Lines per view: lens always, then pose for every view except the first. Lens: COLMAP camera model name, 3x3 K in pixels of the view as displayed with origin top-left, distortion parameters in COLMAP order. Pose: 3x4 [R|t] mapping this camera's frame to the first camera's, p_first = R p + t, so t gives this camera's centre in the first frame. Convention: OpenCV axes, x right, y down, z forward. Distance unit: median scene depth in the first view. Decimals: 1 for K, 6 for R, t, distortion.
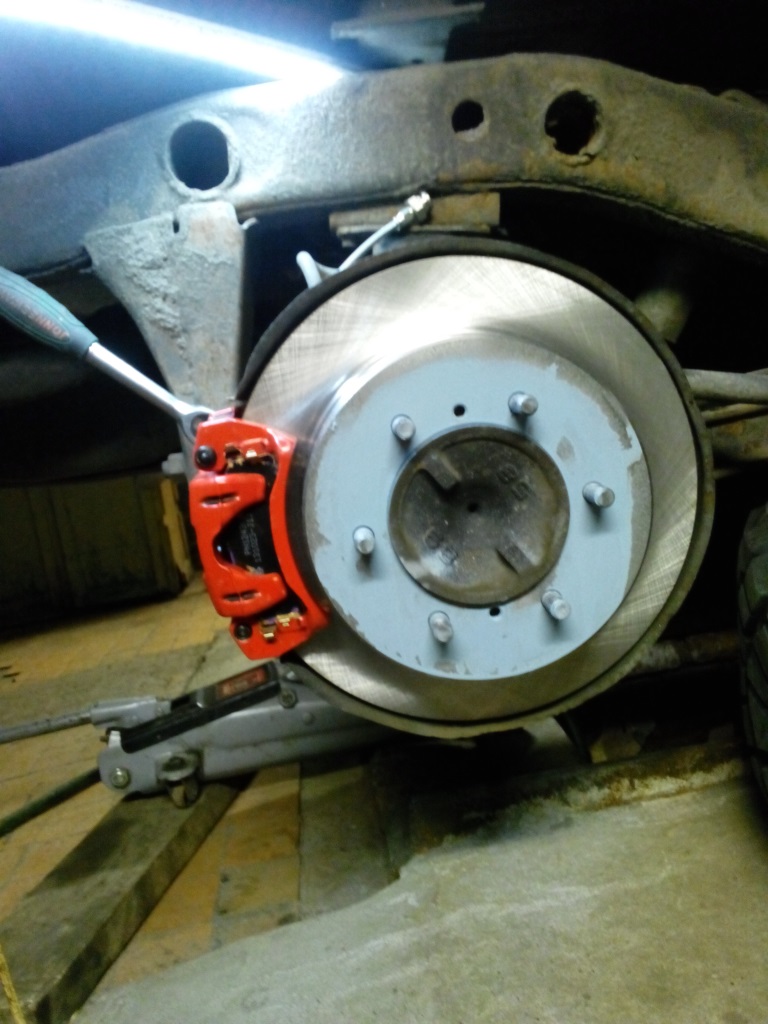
lens RADIAL K [[739.4, 0, 385.3], [0, 739.4, 569.3], [0, 0, 1]] dist [0.078781, -0.097627]
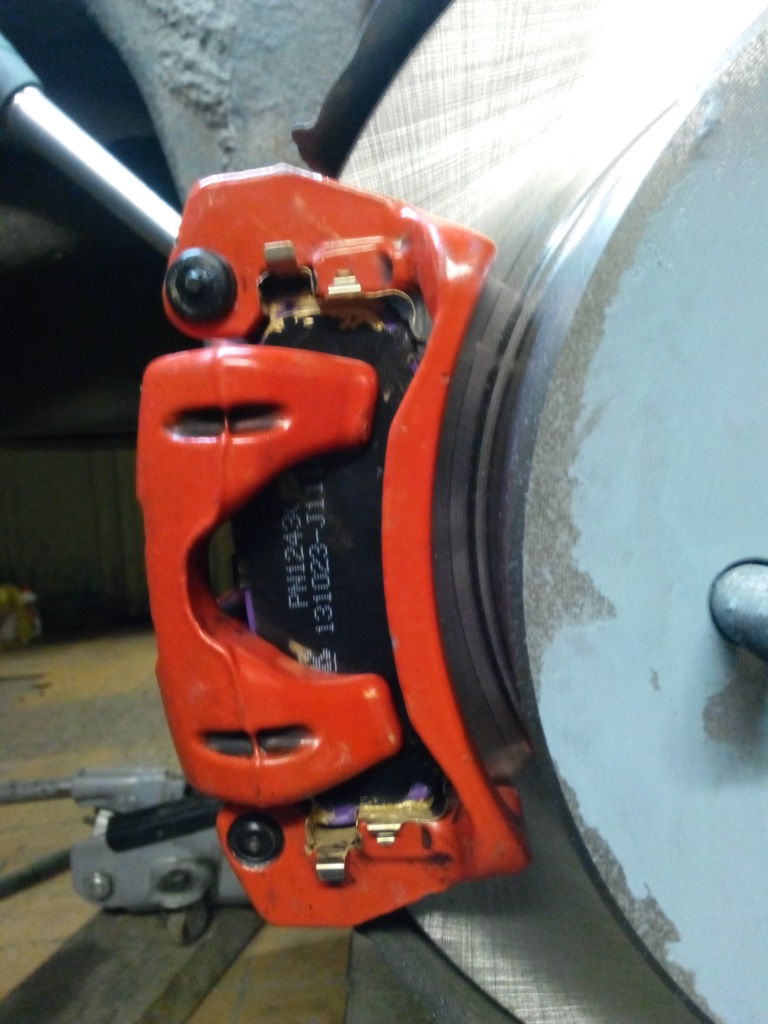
lens RADIAL K [[849.8, 0, 368.1], [0, 849.8, 553.8], [0, 0, 1]] dist [0.103168, -0.187009]
pose [[0.985136, 0.108204, -0.133415, -0.083529], [-0.116125, 0.991816, -0.053070, -0.021074], [0.126580, 0.067774, 0.989638, 0.491861]]
